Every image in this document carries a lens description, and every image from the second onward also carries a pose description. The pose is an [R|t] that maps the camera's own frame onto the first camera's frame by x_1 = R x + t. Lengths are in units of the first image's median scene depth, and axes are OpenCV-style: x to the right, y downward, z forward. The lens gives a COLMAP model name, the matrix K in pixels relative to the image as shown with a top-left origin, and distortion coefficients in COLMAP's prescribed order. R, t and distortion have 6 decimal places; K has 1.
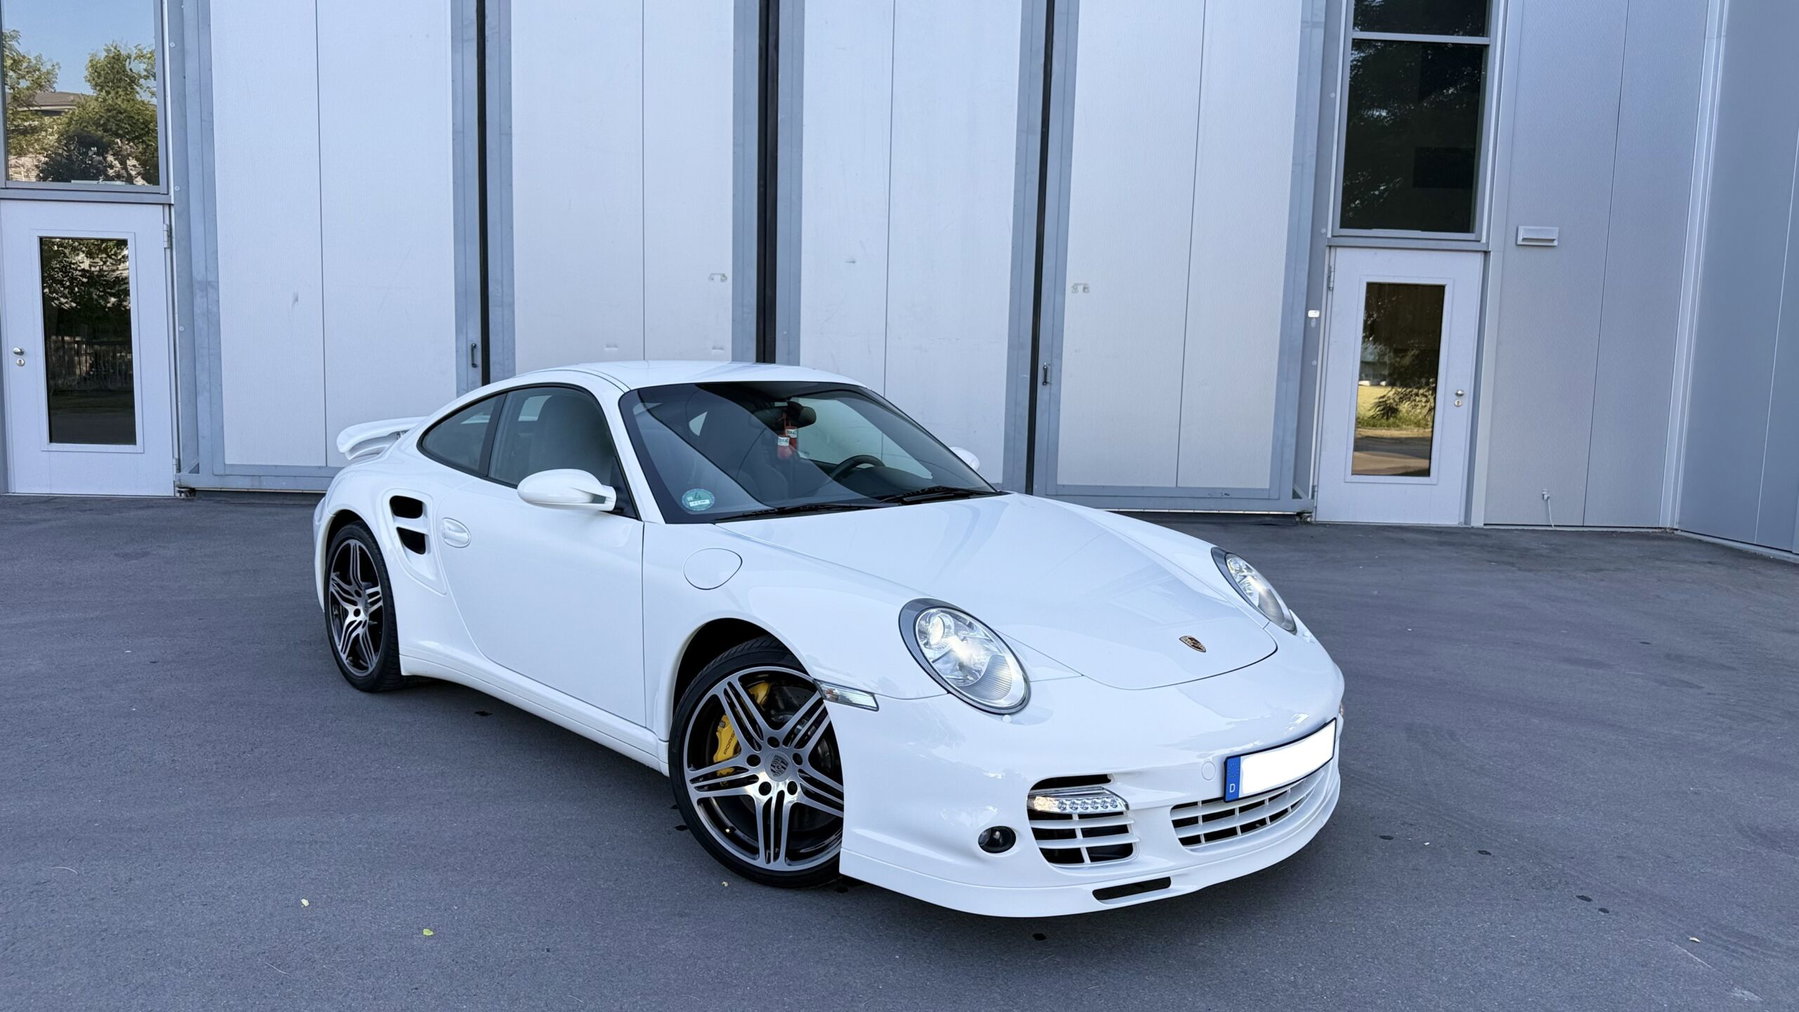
lens RADIAL K [[1254.3, 0, 899.5], [0, 1254.3, 506.0], [0, 0, 1]] dist [0.093666, -0.152527]
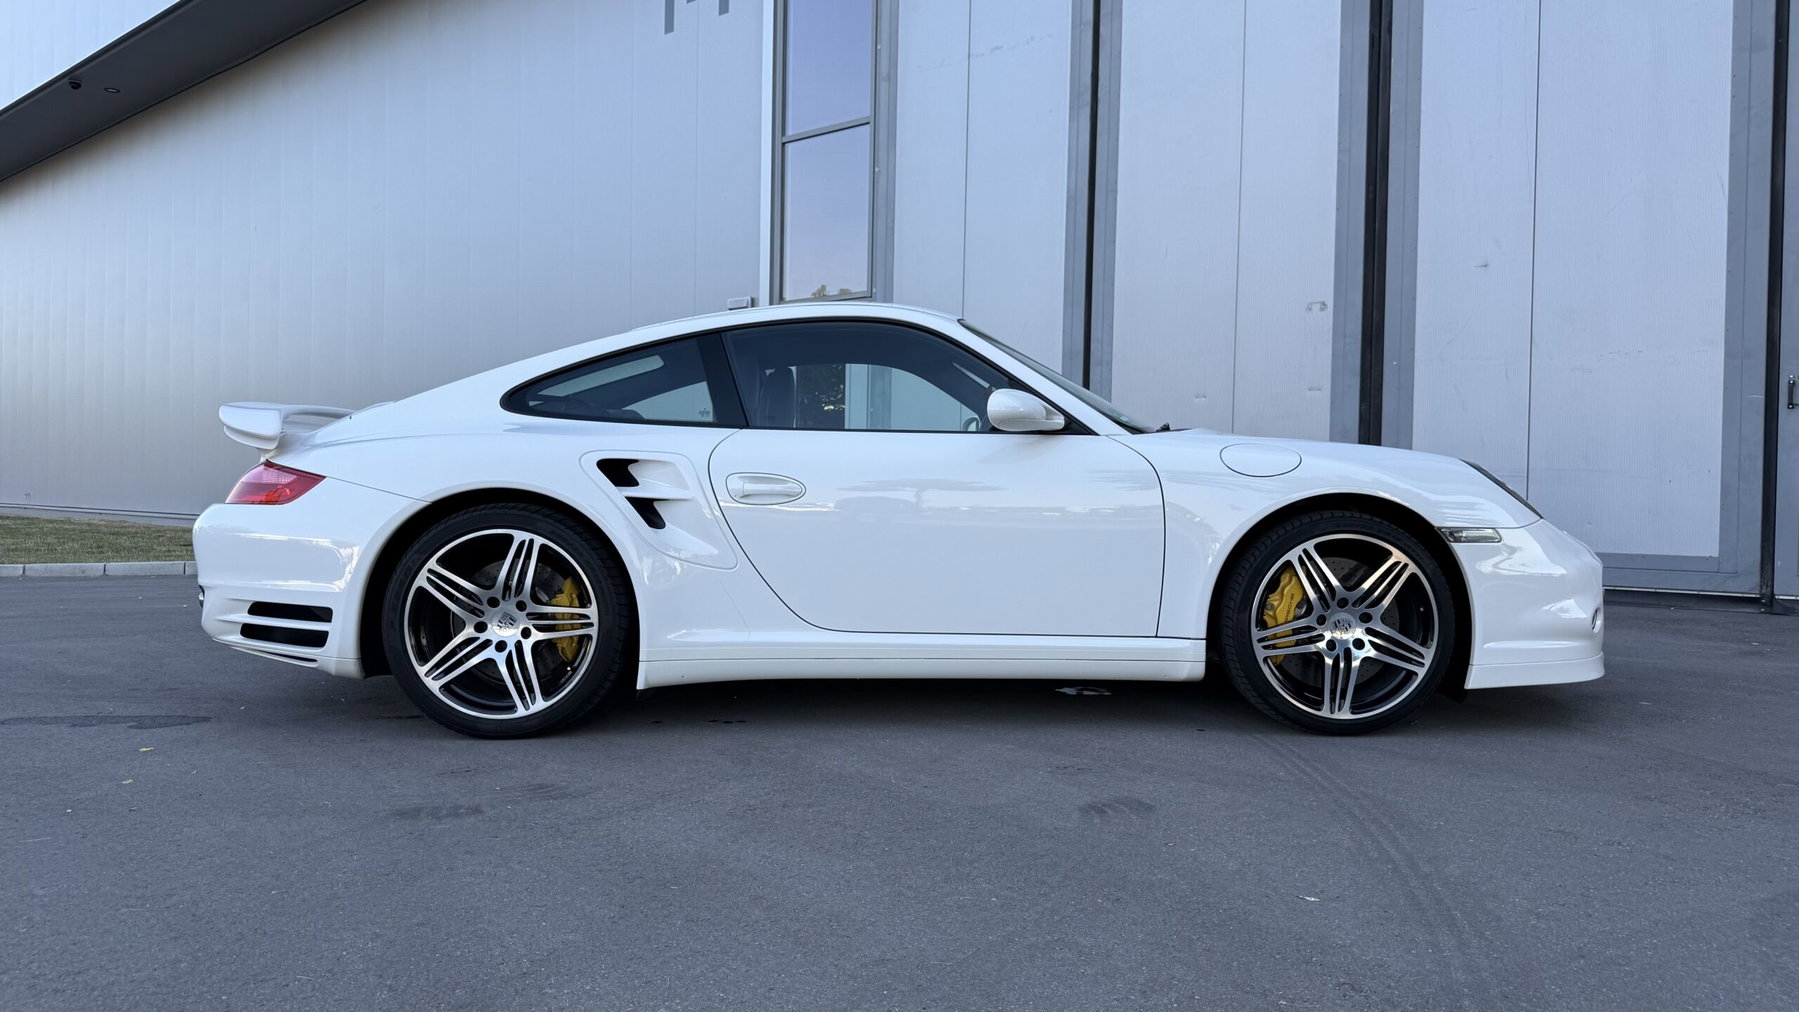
lens RADIAL K [[1254.3, 0, 899.5], [0, 1254.3, 506.0], [0, 0, 1]] dist [0.093666, -0.152527]
pose [[0.718736, -0.011070, -0.695195, 0.244107], [-0.074667, 0.992862, -0.093005, 0.052063], [0.691262, 0.118754, 0.712779, 0.210969]]
